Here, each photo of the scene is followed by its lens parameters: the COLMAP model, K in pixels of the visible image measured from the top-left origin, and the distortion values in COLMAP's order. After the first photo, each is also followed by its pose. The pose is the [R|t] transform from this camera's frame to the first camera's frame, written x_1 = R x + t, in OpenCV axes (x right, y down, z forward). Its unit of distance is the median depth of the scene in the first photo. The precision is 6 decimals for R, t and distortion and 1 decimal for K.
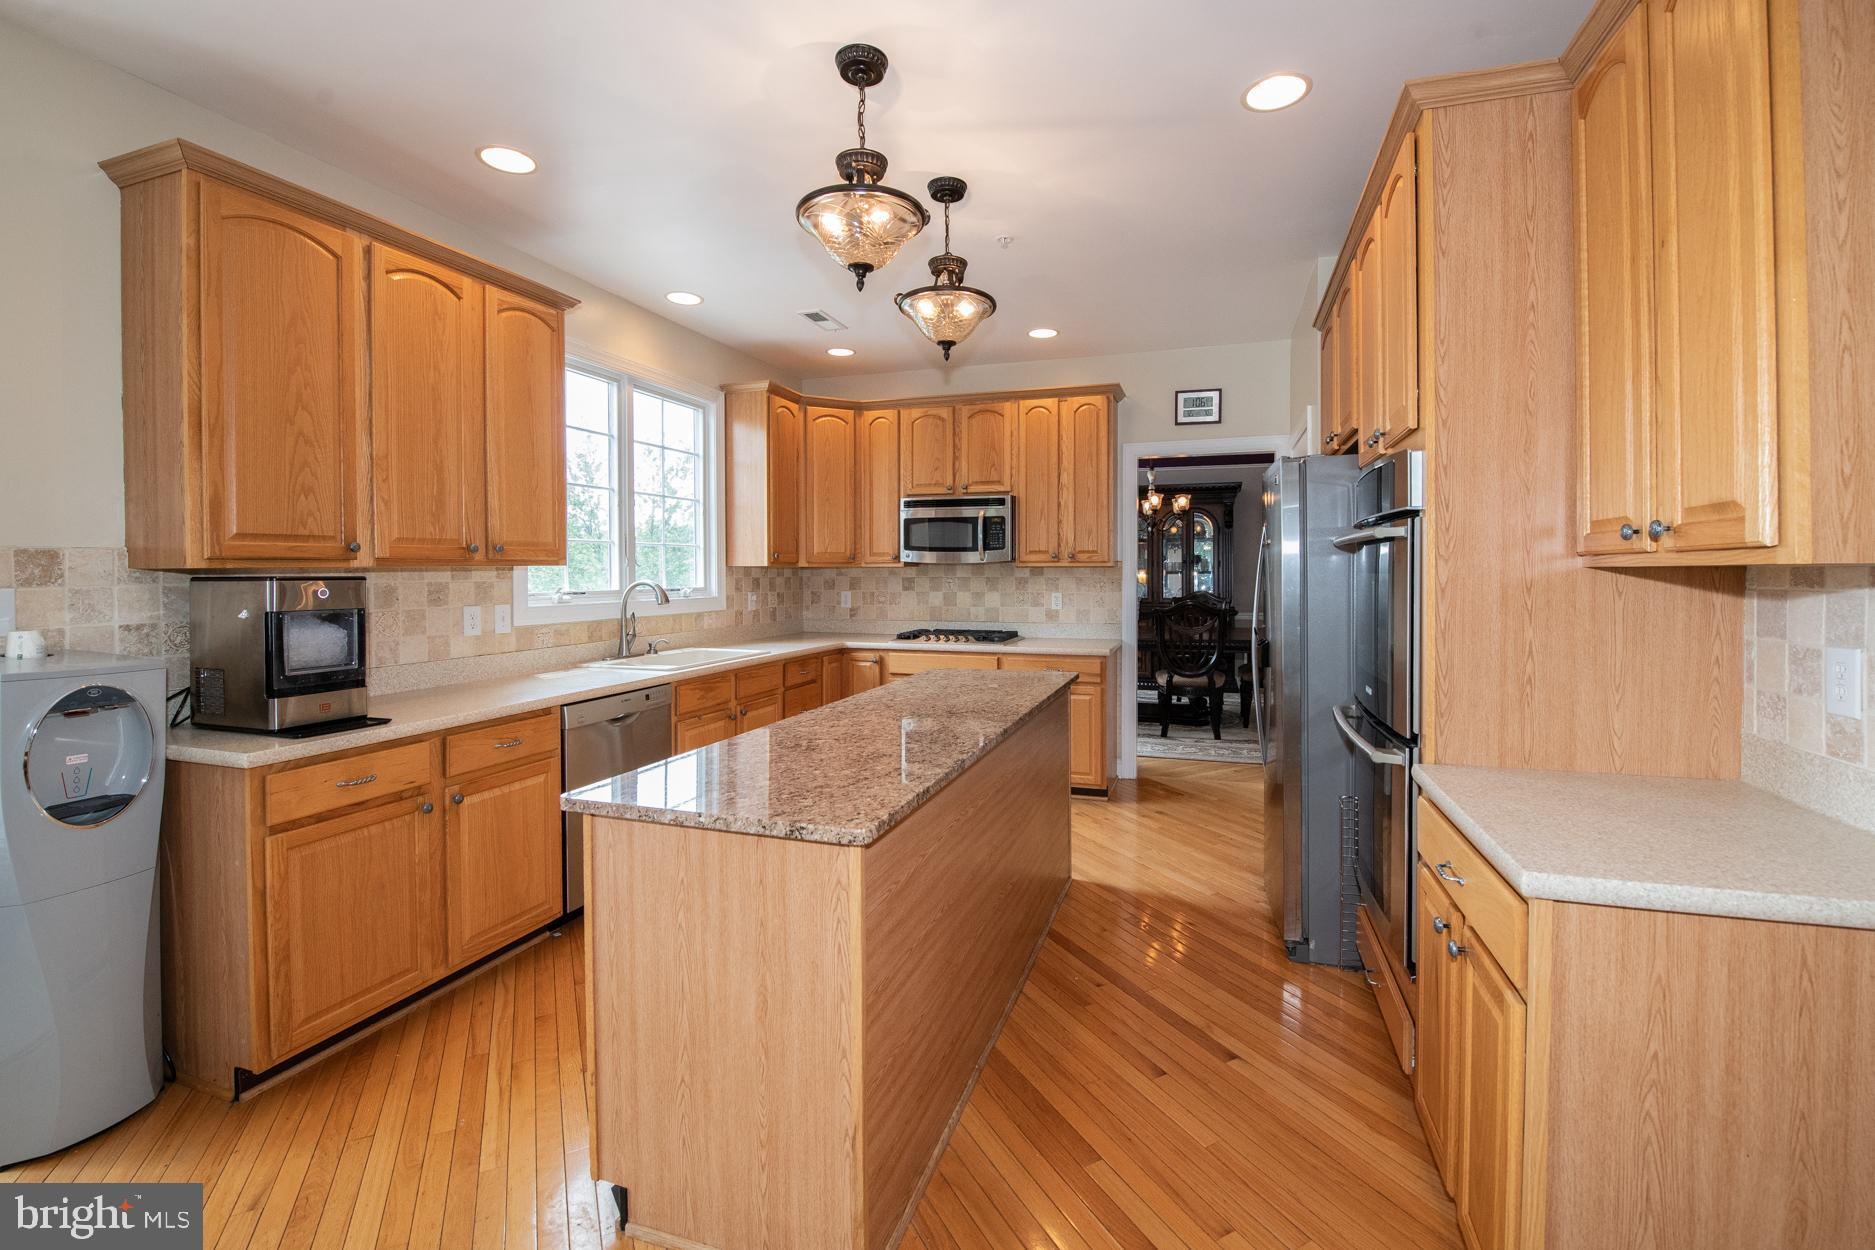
lens RADIAL K [[816.0, 0, 959.1], [0, 816.0, 577.5], [0, 0, 1]] dist [-0.001430, -0.000231]
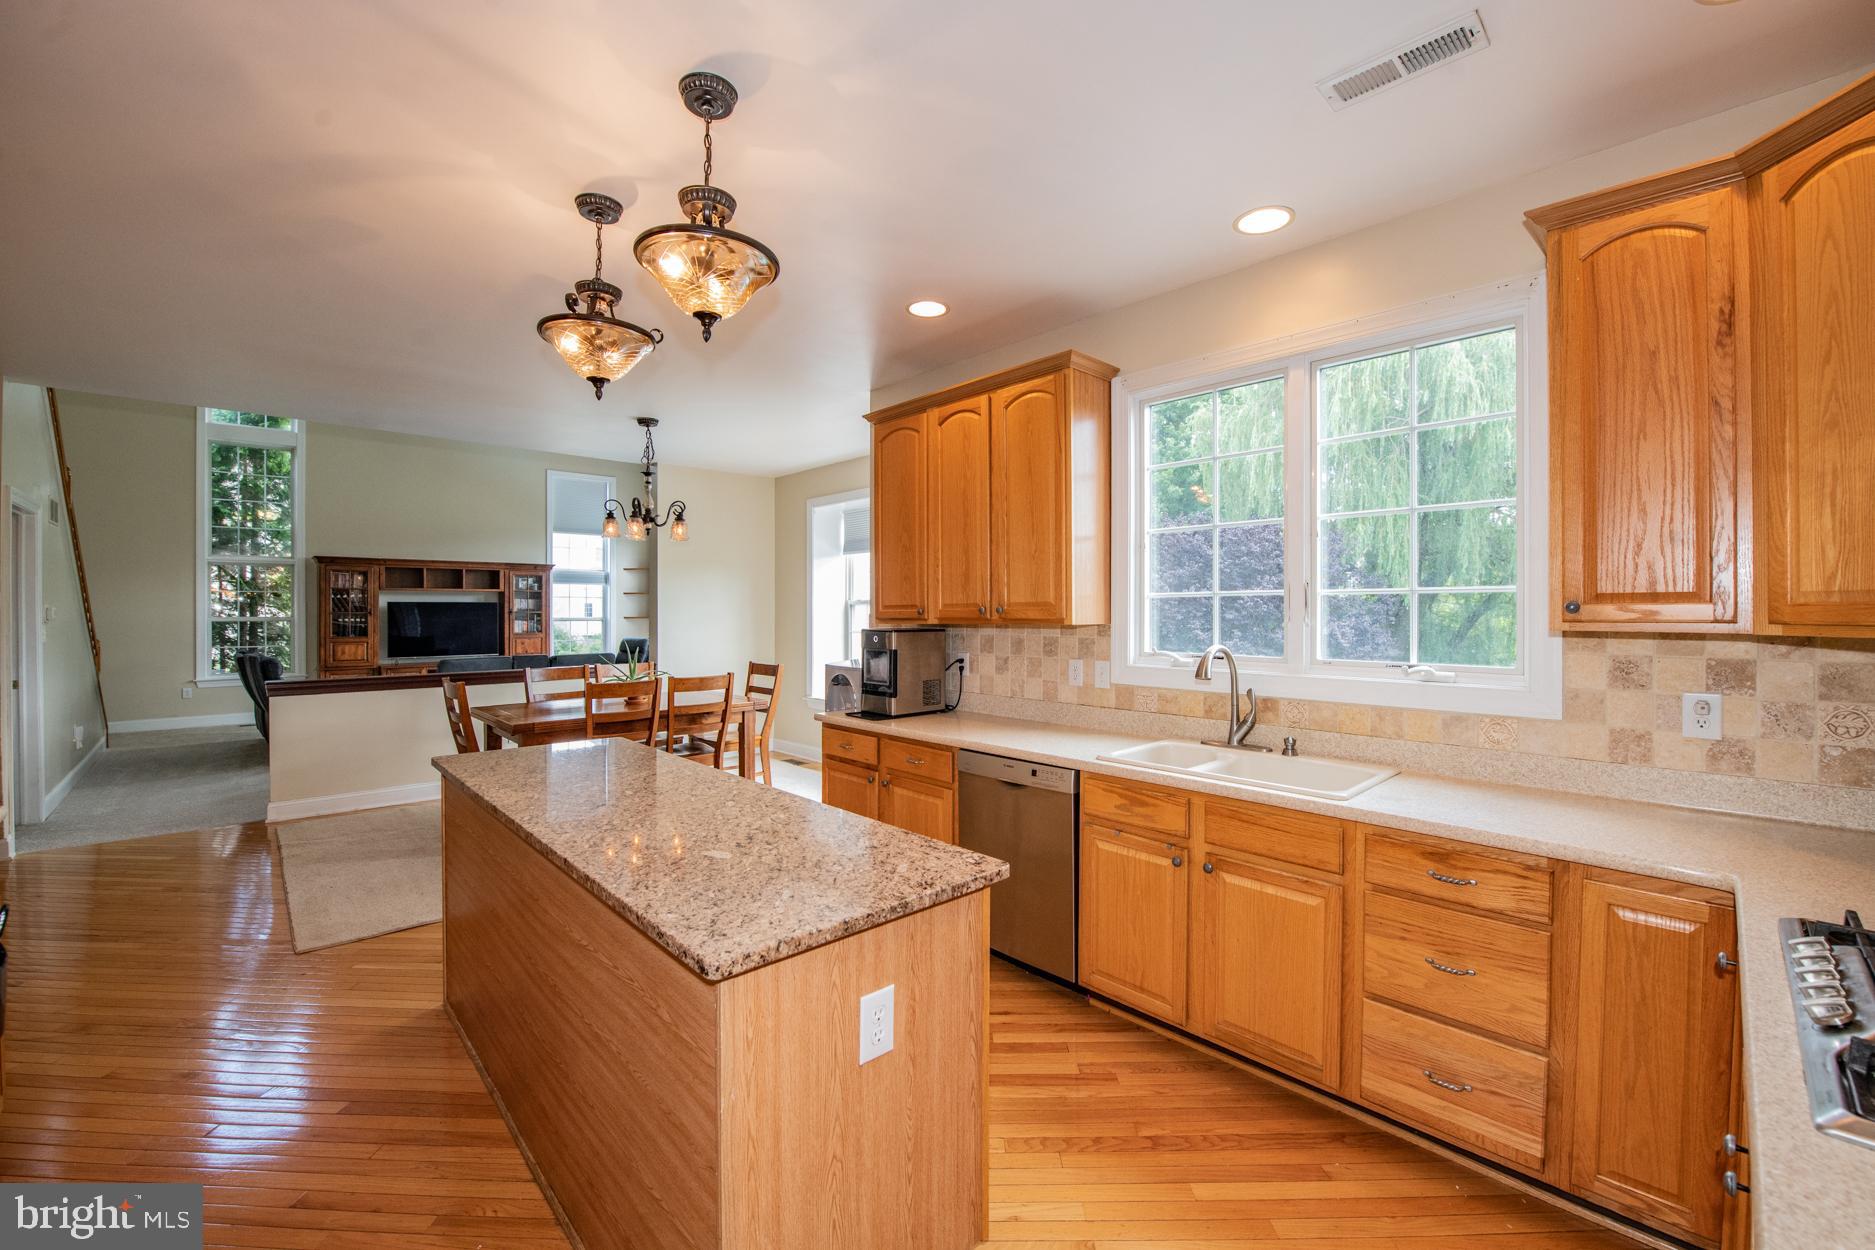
lens RADIAL K [[760.2, 0, 934.6], [0, 760.2, 616.3], [0, 0, 1]] dist [-0.002860, -0.004976]
pose [[-0.482580, 0.009689, -0.875799, 0.335770], [-0.005097, 0.999891, 0.013870, -0.030674], [0.875837, 0.011157, -0.482477, 1.085236]]
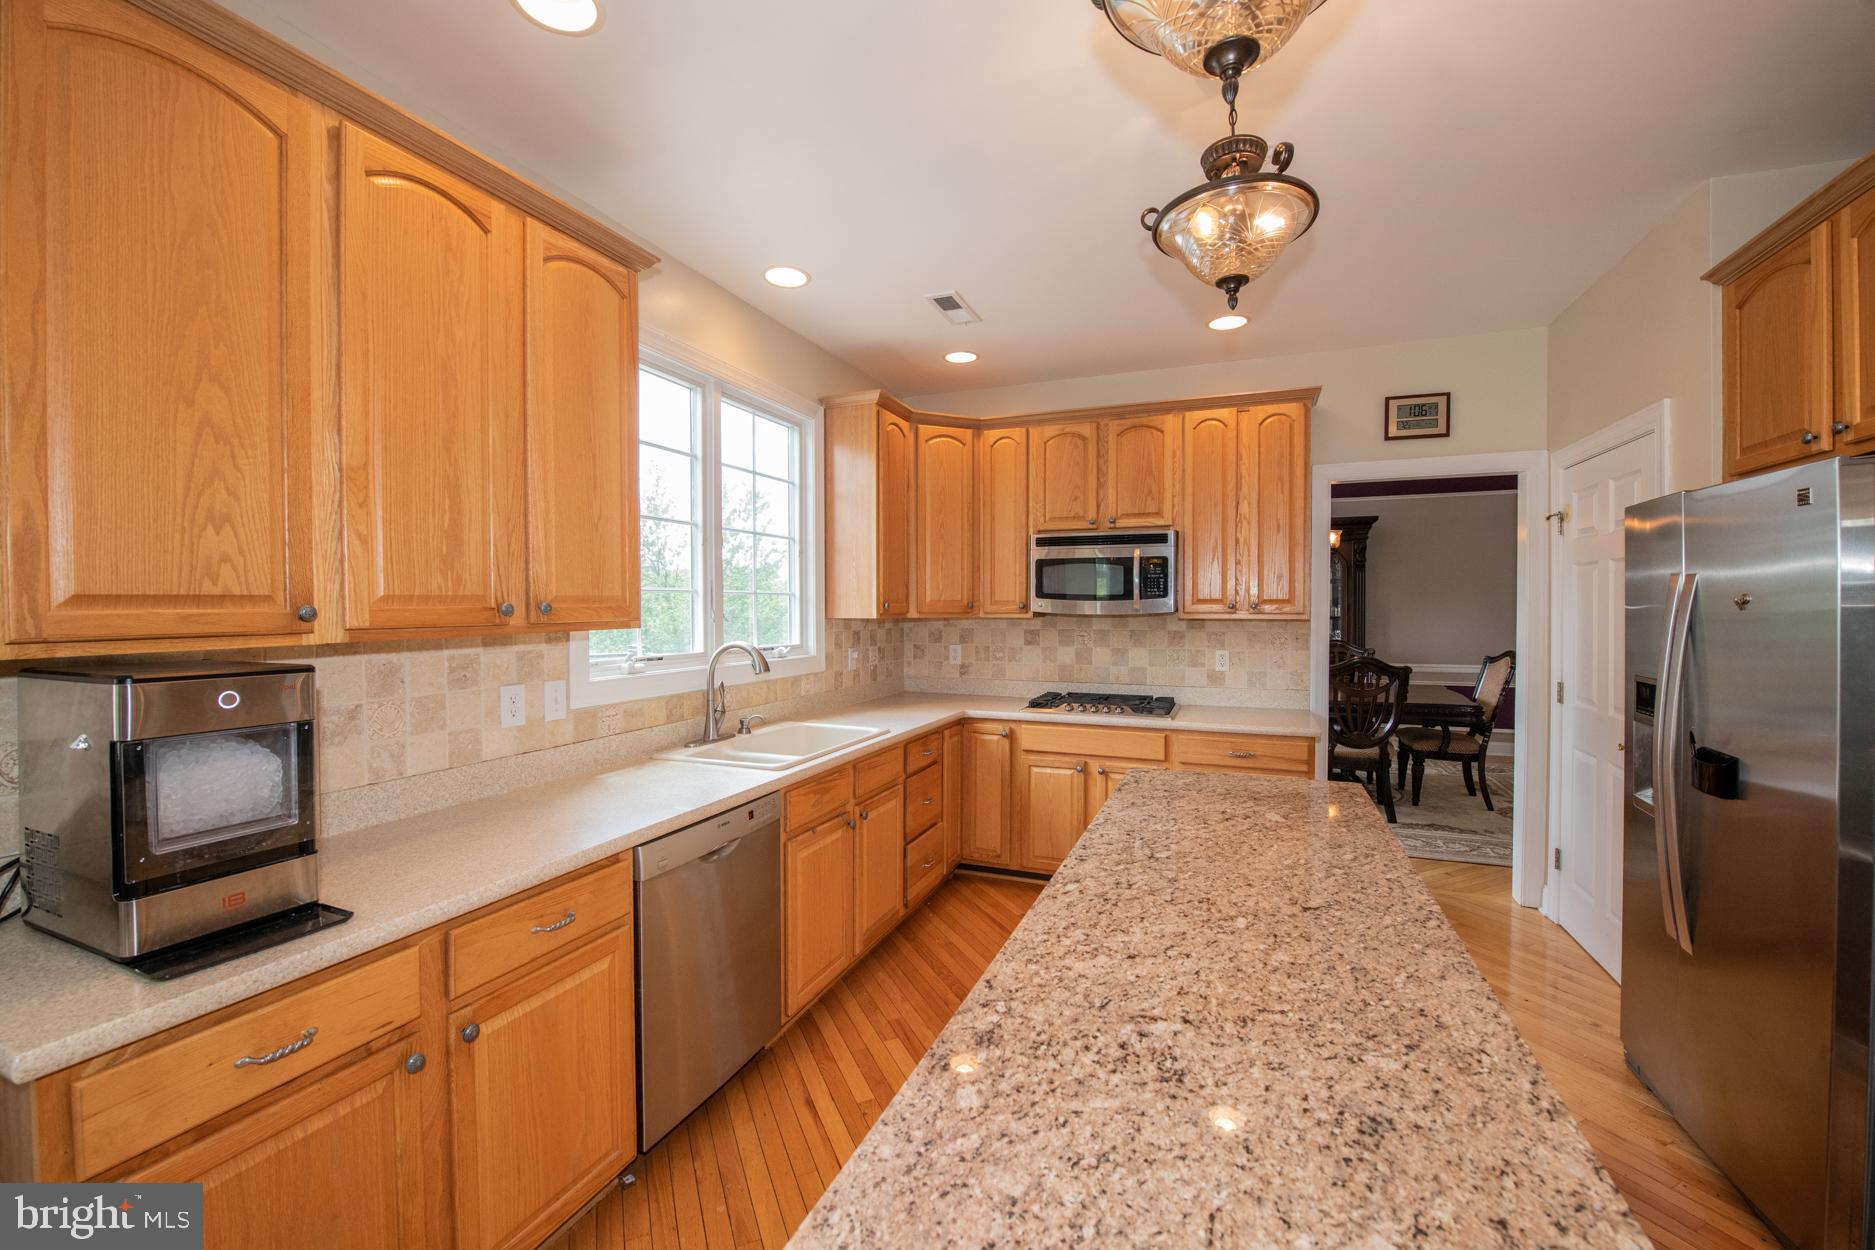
lens RADIAL K [[760.2, 0, 934.6], [0, 760.2, 616.3], [0, 0, 1]] dist [-0.002860, -0.004976]
pose [[0.997400, 0.002489, -0.072015, -0.146254], [-0.002110, 0.999984, 0.005339, -0.024352], [0.072027, -0.005173, 0.997389, 0.294413]]
